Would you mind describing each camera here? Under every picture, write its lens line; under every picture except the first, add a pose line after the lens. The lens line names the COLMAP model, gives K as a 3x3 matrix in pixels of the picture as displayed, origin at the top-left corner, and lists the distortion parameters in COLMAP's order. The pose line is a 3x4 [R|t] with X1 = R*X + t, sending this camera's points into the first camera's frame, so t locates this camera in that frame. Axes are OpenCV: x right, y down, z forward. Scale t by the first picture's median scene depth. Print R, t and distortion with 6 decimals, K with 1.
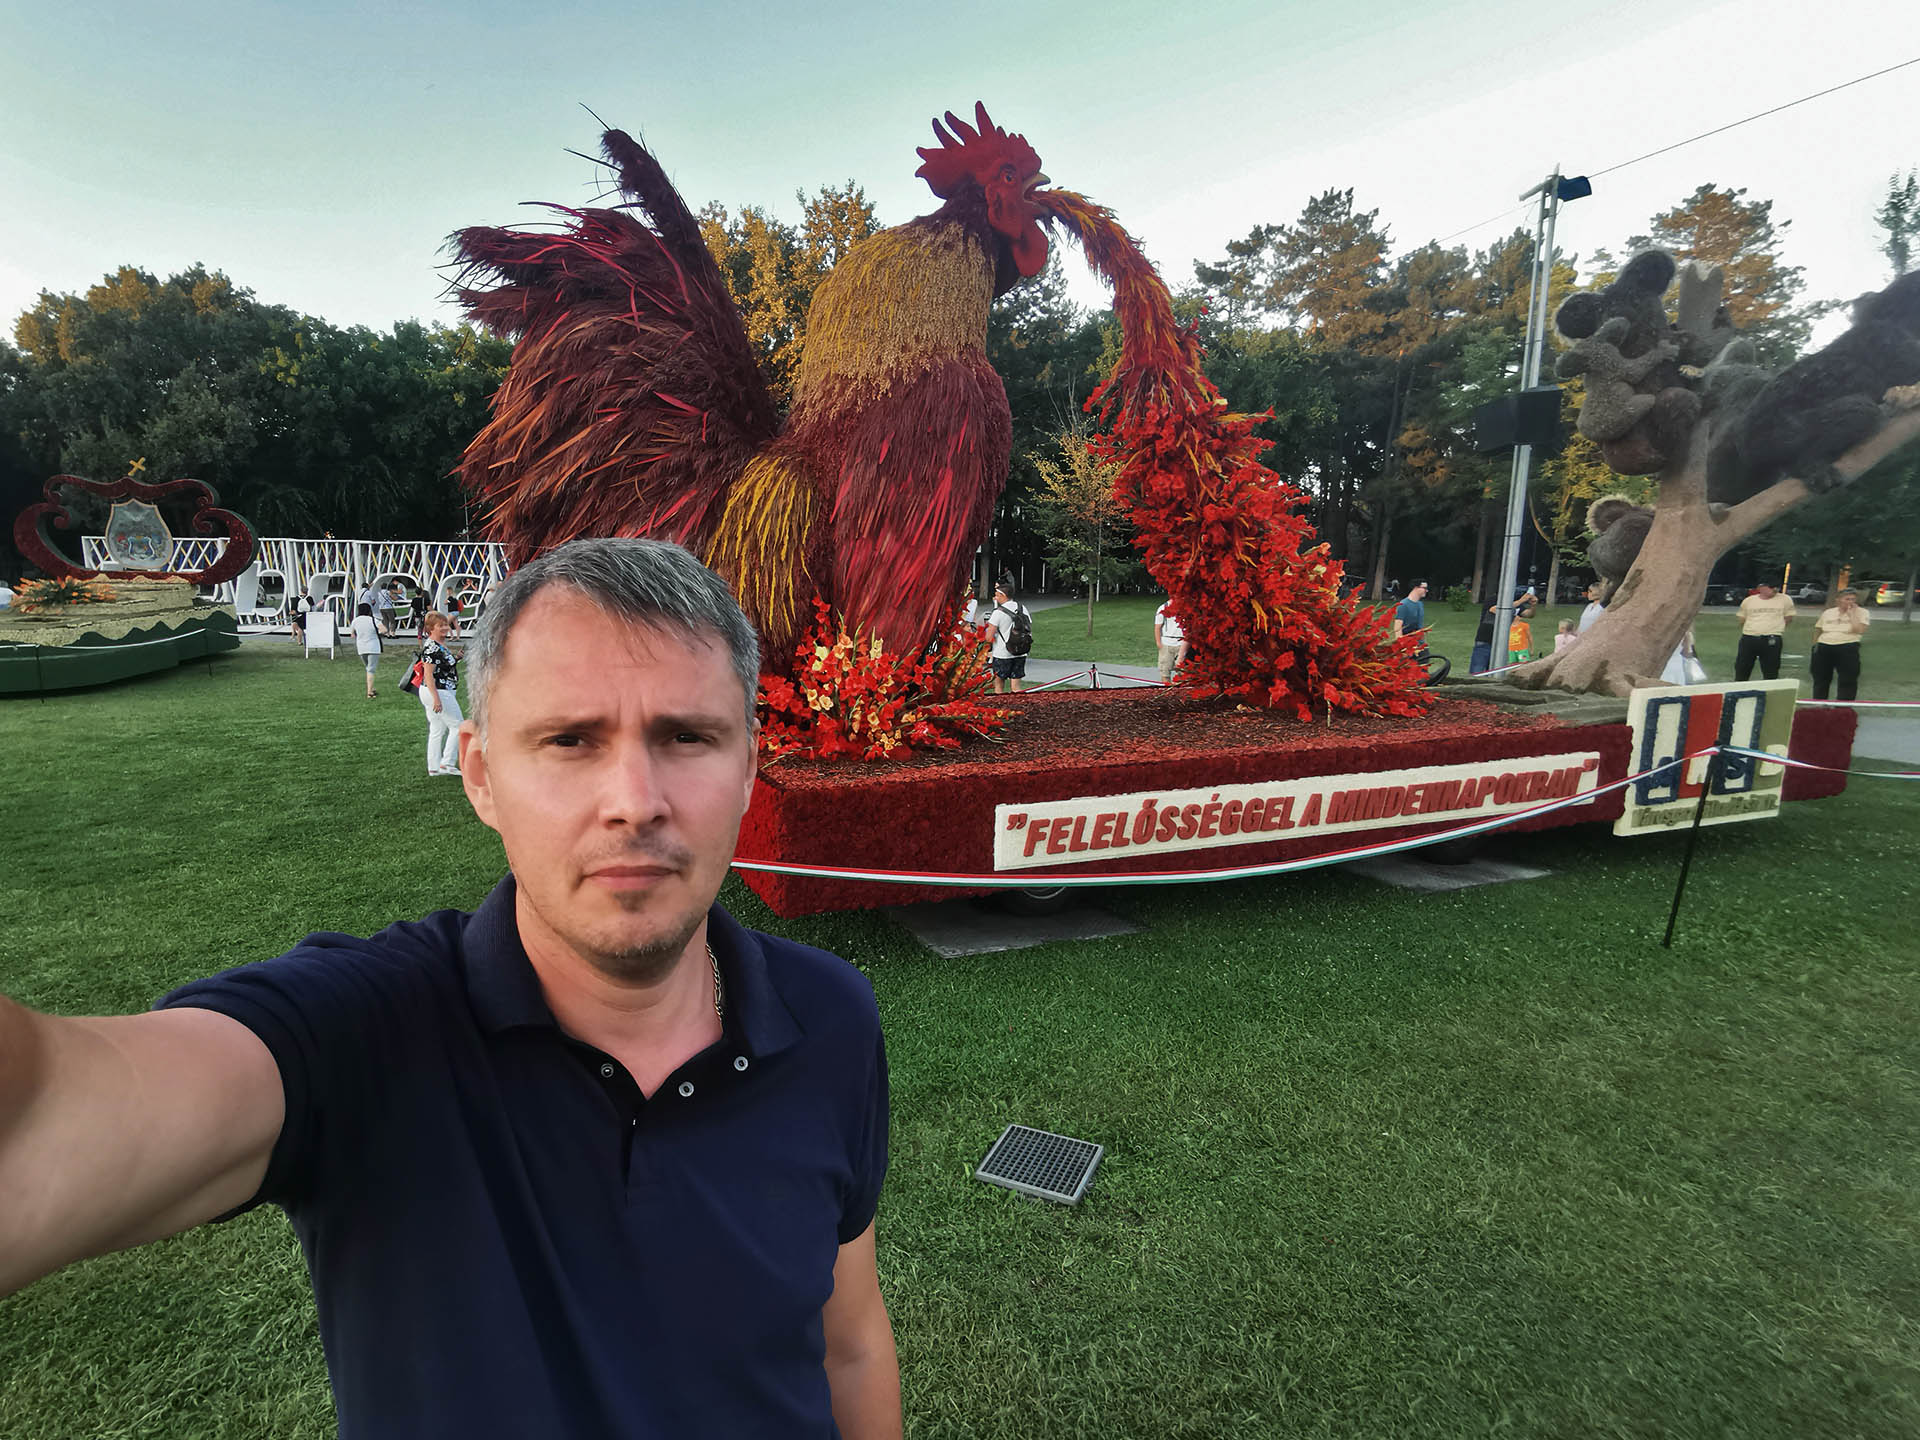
lens RADIAL K [[781.1, 0, 960.0], [0, 781.1, 720.0], [0, 0, 1]] dist [0.001652, 0.008873]
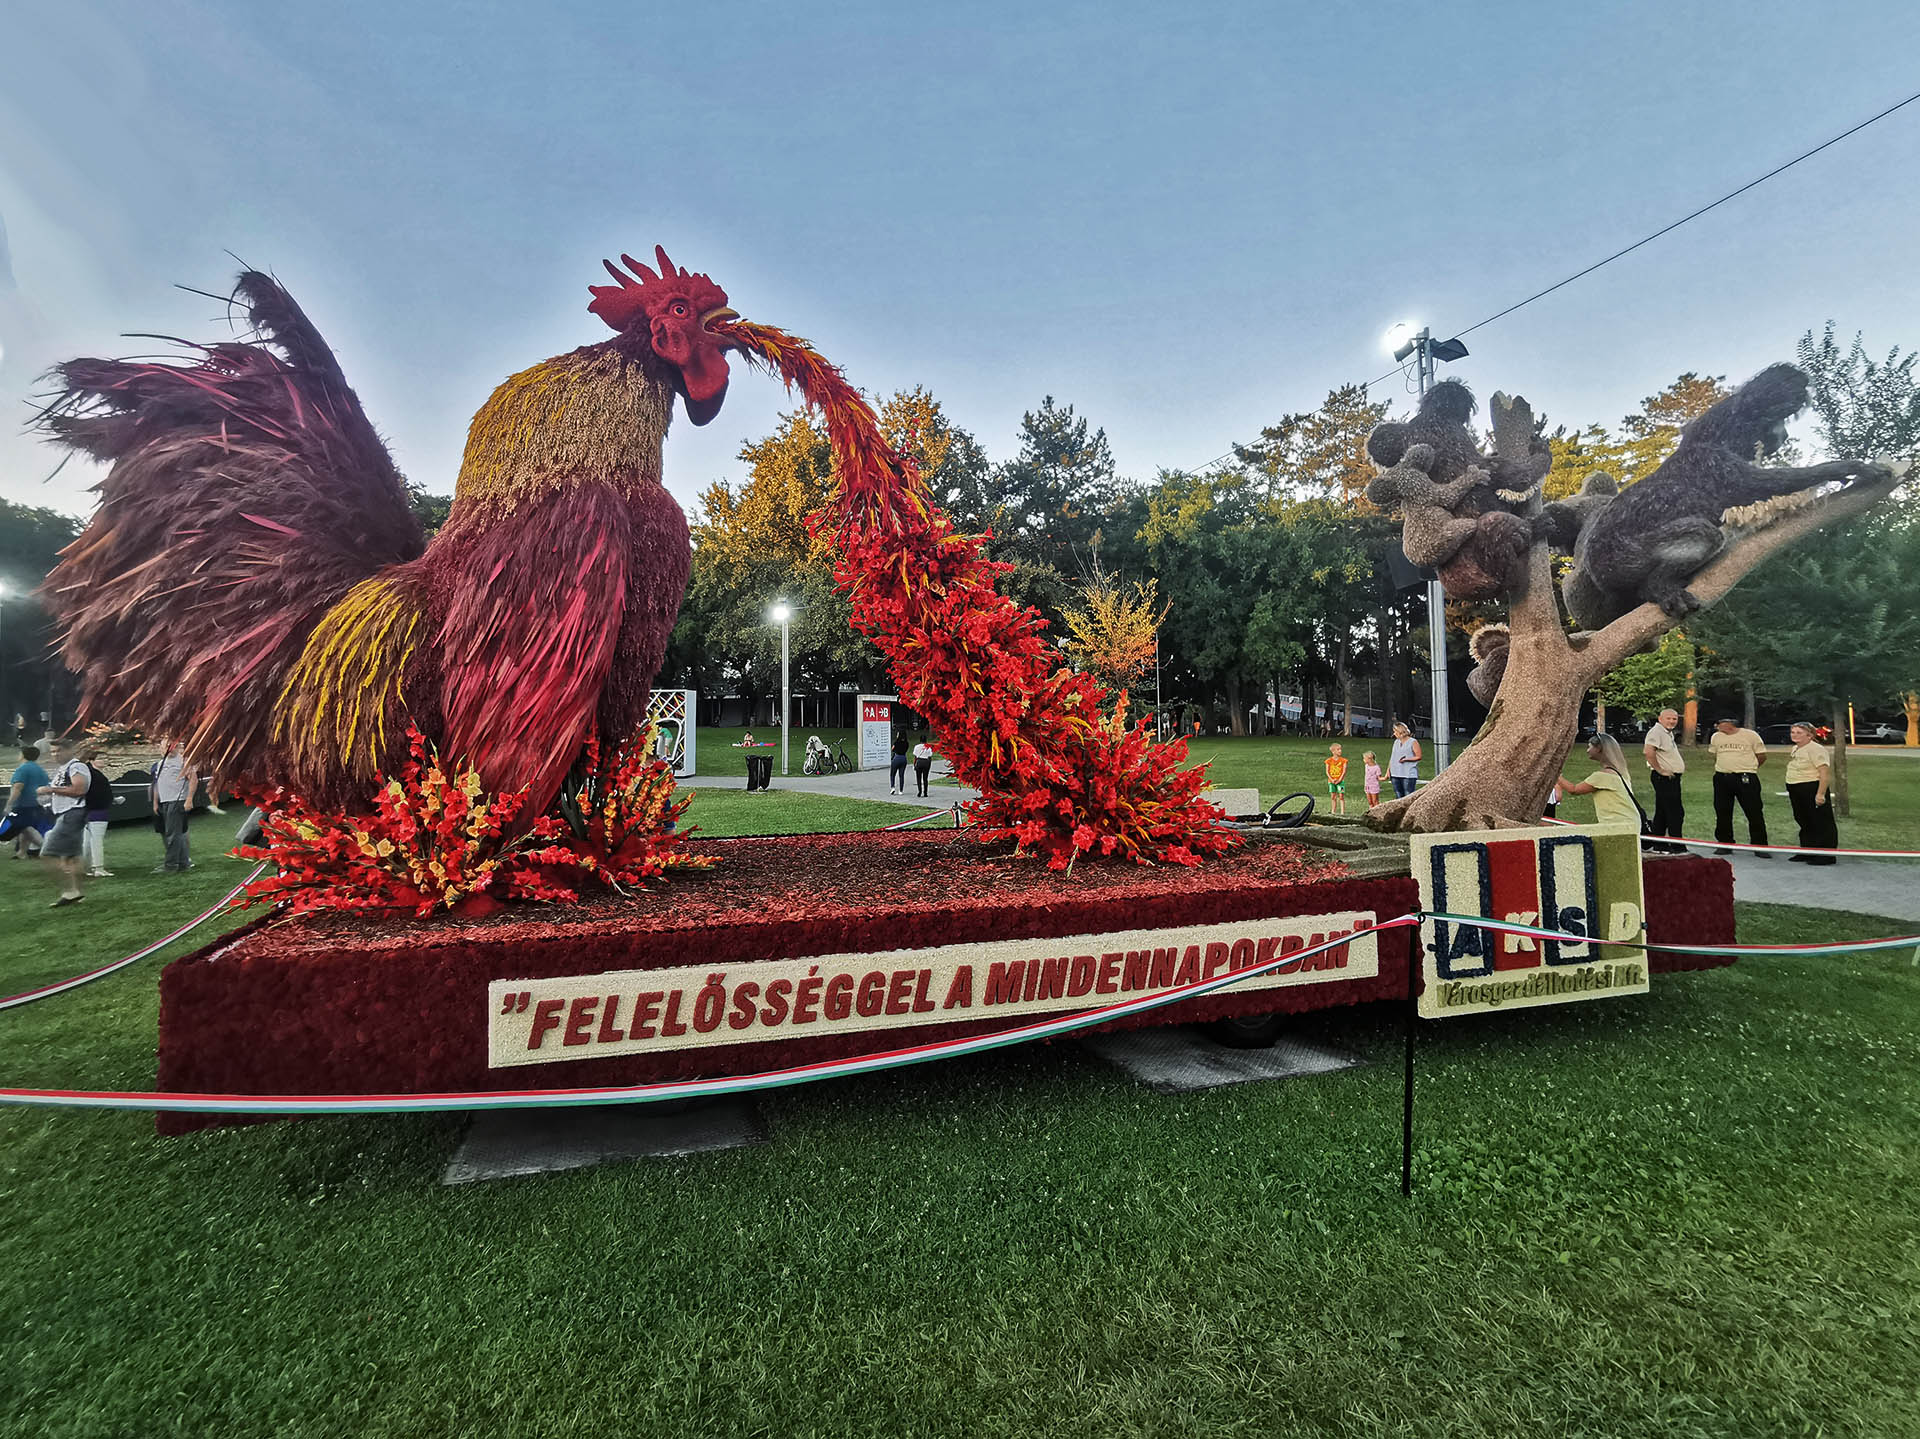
lens RADIAL K [[741.8, 0, 960.0], [0, 741.8, 719.5], [0, 0, 1]] dist [-0.002566, 0.007832]
pose [[0.998249, -0.004798, -0.058959, 0.474248], [-0.005779, 0.984026, -0.177930, -0.018515], [0.058871, 0.177959, 0.982275, 0.194344]]
